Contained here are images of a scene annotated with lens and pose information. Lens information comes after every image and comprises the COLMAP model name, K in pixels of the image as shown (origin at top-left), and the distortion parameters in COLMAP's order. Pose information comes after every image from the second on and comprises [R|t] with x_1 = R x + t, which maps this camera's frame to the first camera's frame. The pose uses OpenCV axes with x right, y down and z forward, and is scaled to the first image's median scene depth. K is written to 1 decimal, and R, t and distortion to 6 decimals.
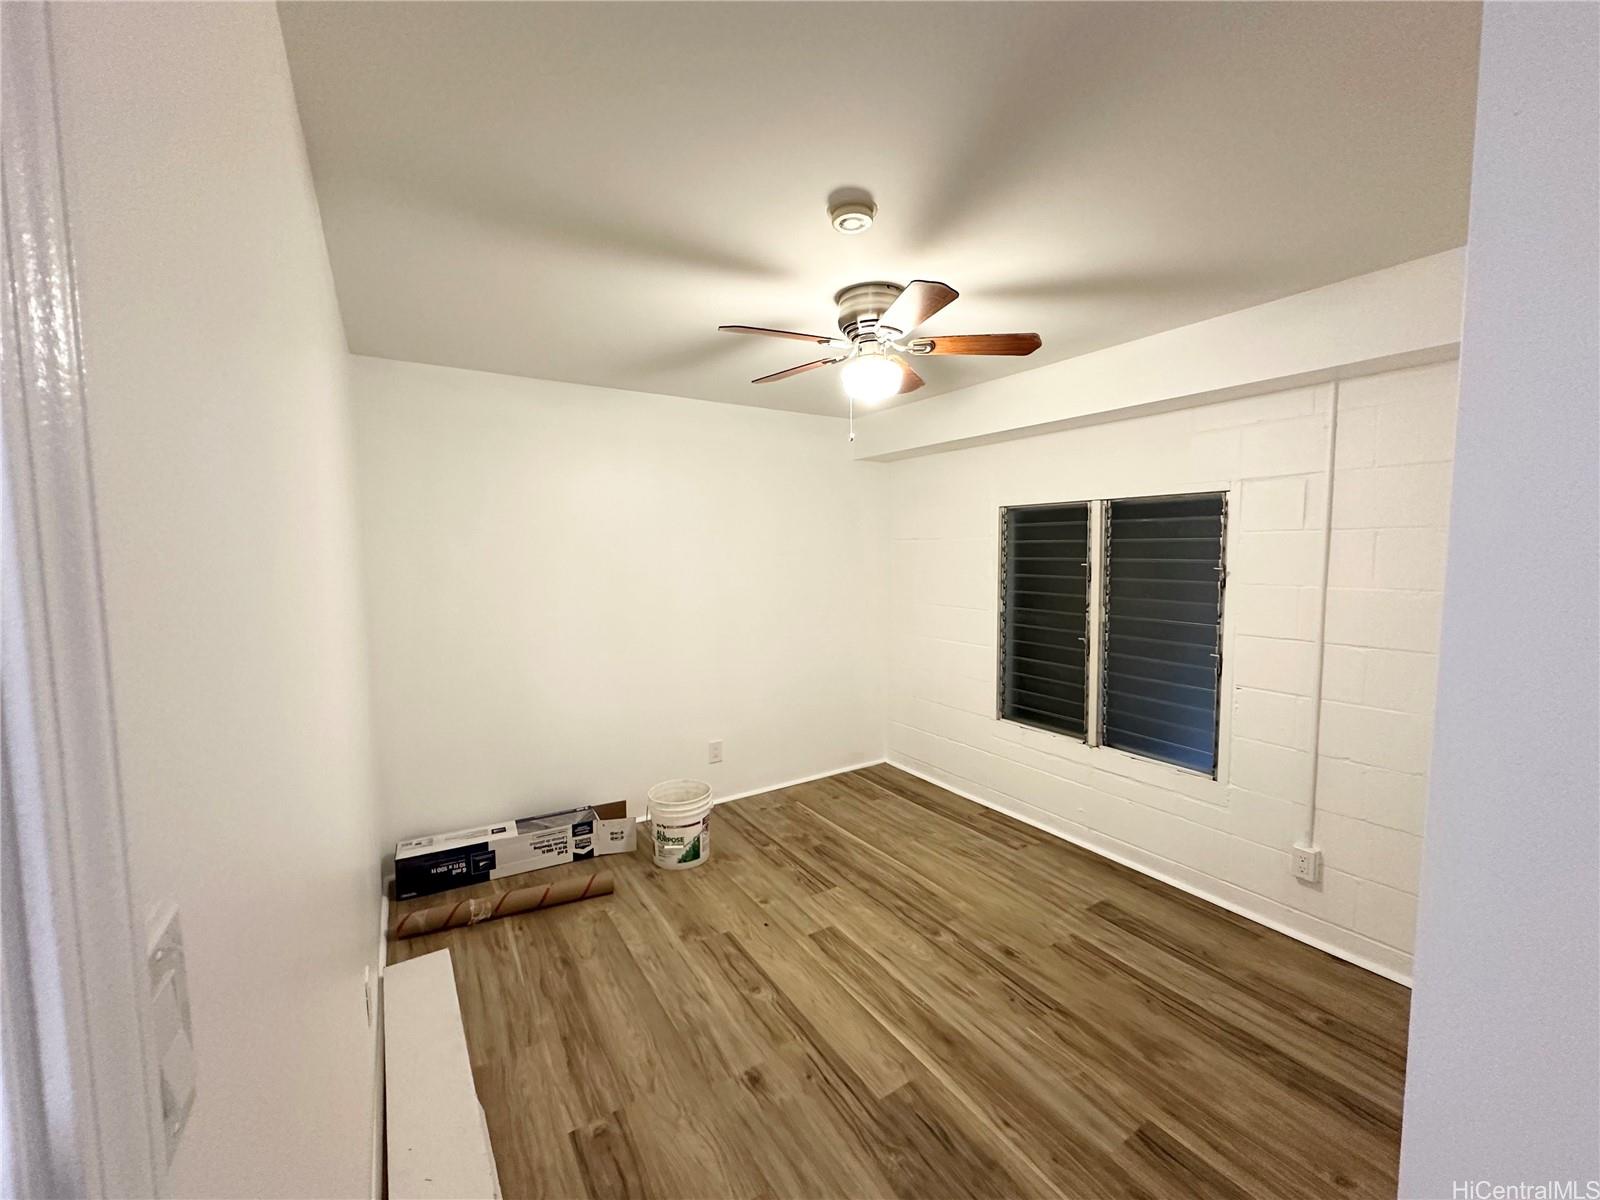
lens RADIAL K [[640.3, 0, 801.3], [0, 640.3, 598.1], [0, 0, 1]] dist [-0.003117, 0.000360]
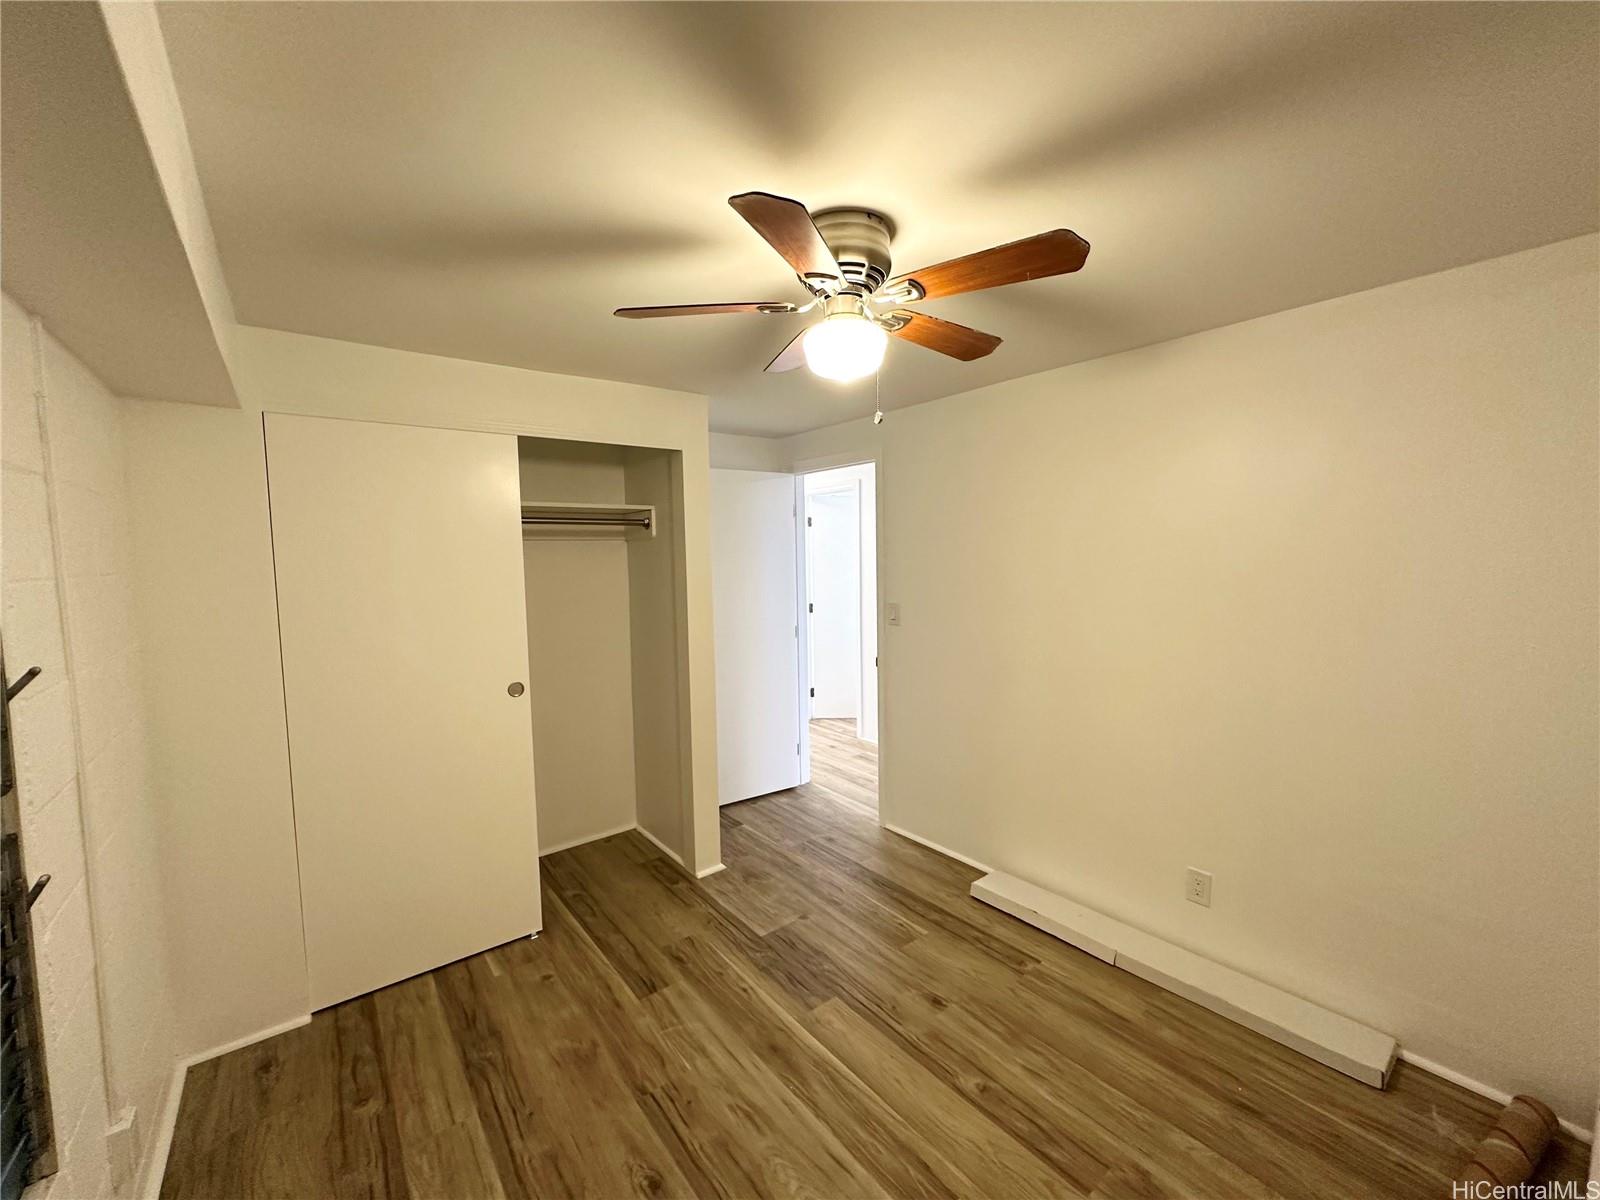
lens RADIAL K [[640.3, 0, 800.8], [0, 640.3, 600.1], [0, 0, 1]] dist [-0.003117, 0.000360]
pose [[-0.994540, 0.036016, -0.097940, 0.256548], [0.020600, 0.987843, 0.154085, -0.192076], [0.102299, 0.151226, -0.983192, 1.889647]]
